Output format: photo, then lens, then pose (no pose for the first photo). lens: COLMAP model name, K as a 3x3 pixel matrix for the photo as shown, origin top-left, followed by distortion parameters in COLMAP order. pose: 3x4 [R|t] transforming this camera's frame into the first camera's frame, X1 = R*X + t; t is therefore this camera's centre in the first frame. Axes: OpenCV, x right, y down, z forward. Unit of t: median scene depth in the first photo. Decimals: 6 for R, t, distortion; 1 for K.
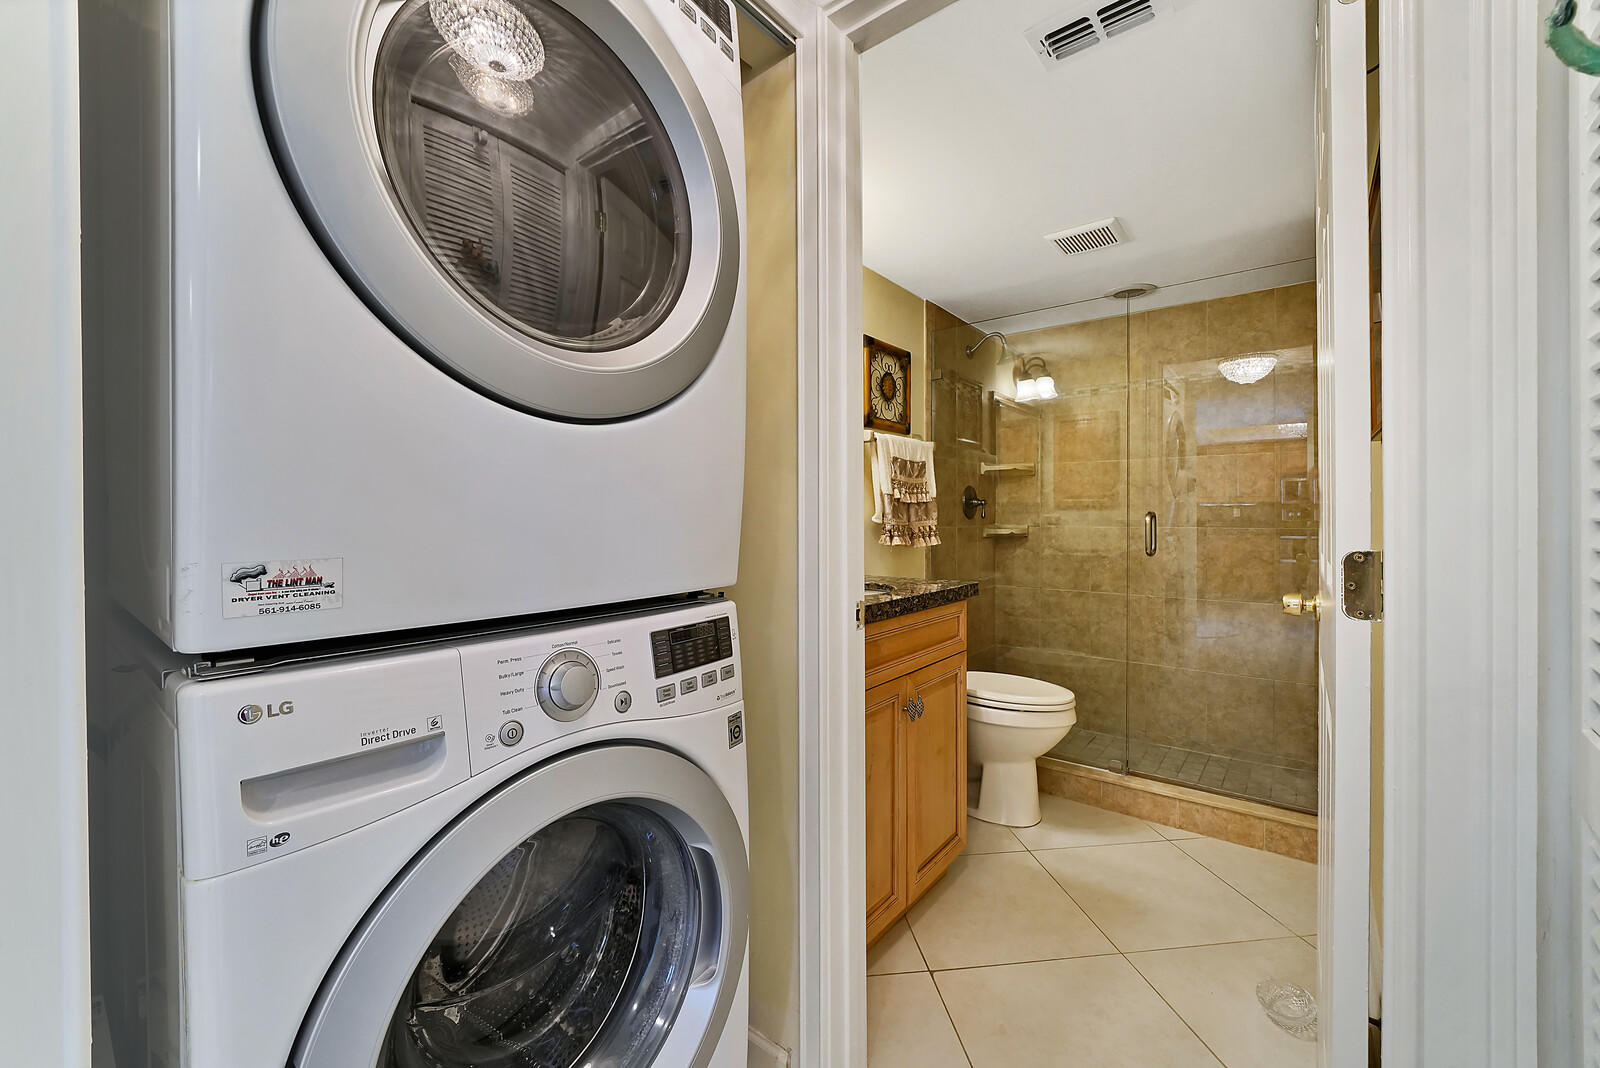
lens RADIAL K [[625.9, 0, 800.3], [0, 625.9, 528.3], [0, 0, 1]] dist [-0.021334, 0.000115]
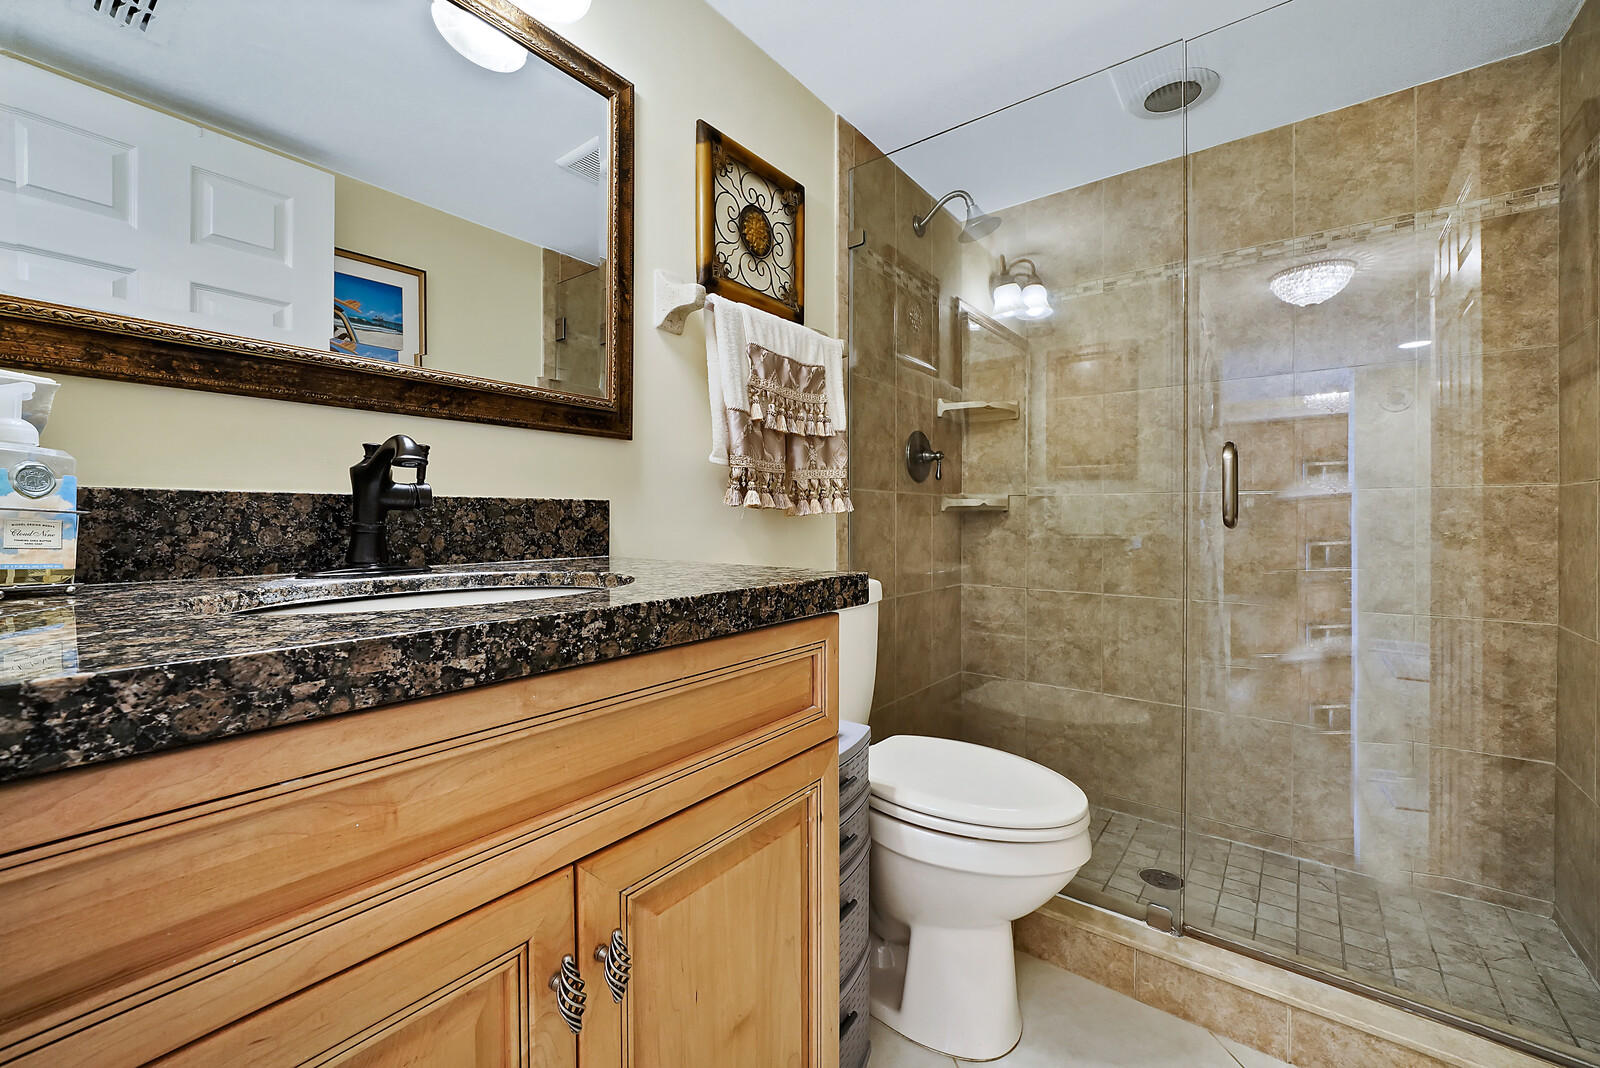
lens RADIAL K [[625.9, 0, 800.3], [0, 625.9, 528.3], [0, 0, 1]] dist [-0.021334, 0.000115]
pose [[0.999930, 0.002779, 0.011519, 0.171433], [-0.002783, 0.999996, 0.000267, 0.041276], [-0.011519, -0.000299, 0.999934, 0.426226]]
